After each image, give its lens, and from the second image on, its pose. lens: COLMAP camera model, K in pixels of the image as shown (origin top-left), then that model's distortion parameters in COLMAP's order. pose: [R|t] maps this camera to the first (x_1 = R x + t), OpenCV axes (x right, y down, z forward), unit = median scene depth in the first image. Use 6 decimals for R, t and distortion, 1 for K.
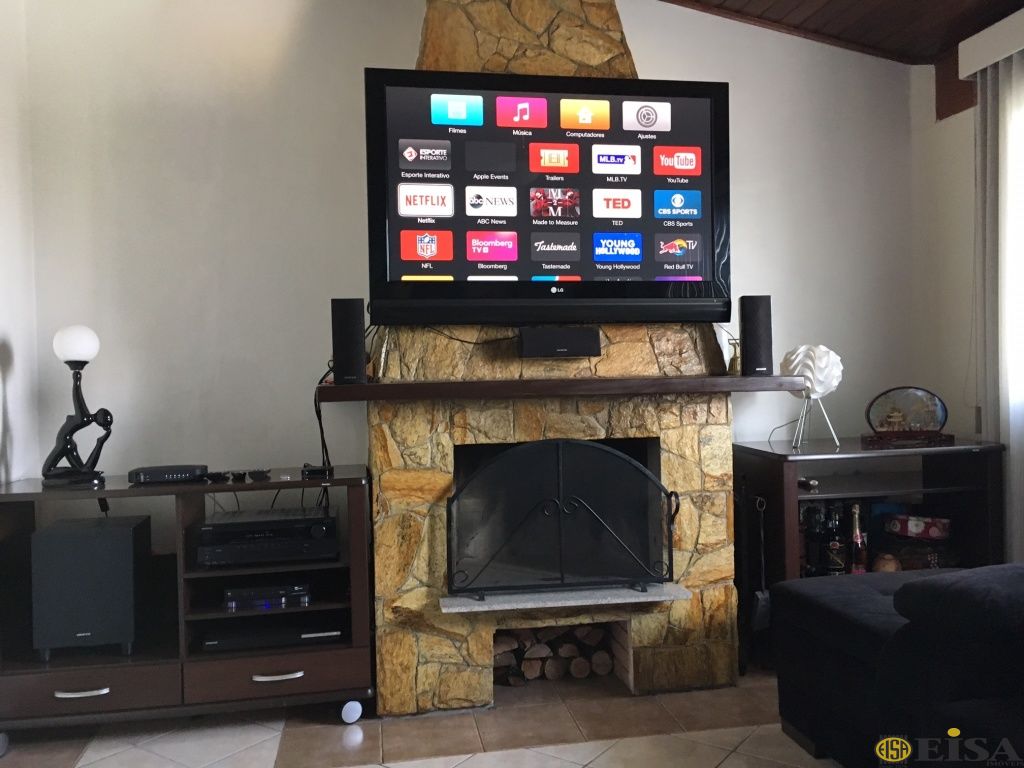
lens RADIAL K [[881.8, 0, 512.0], [0, 881.8, 384.0], [0, 0, 1]] dist [0.059688, -0.003211]
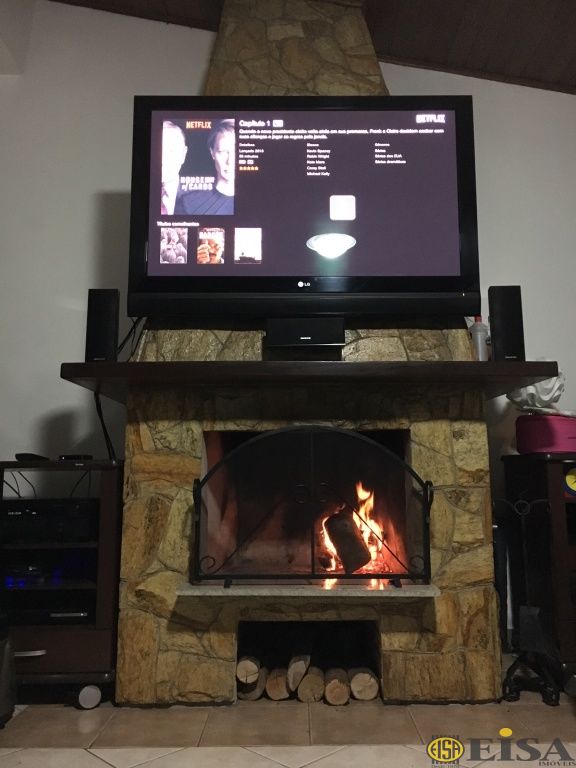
lens RADIAL K [[647.1, 0, 288.0], [0, 647.1, 384.0], [0, 0, 1]] dist [0.097599, -0.151341]
pose [[0.984371, -0.007545, -0.175944, 0.166753], [-0.020584, 0.987305, -0.157498, 0.132205], [0.174898, 0.158659, 0.971719, 0.264900]]
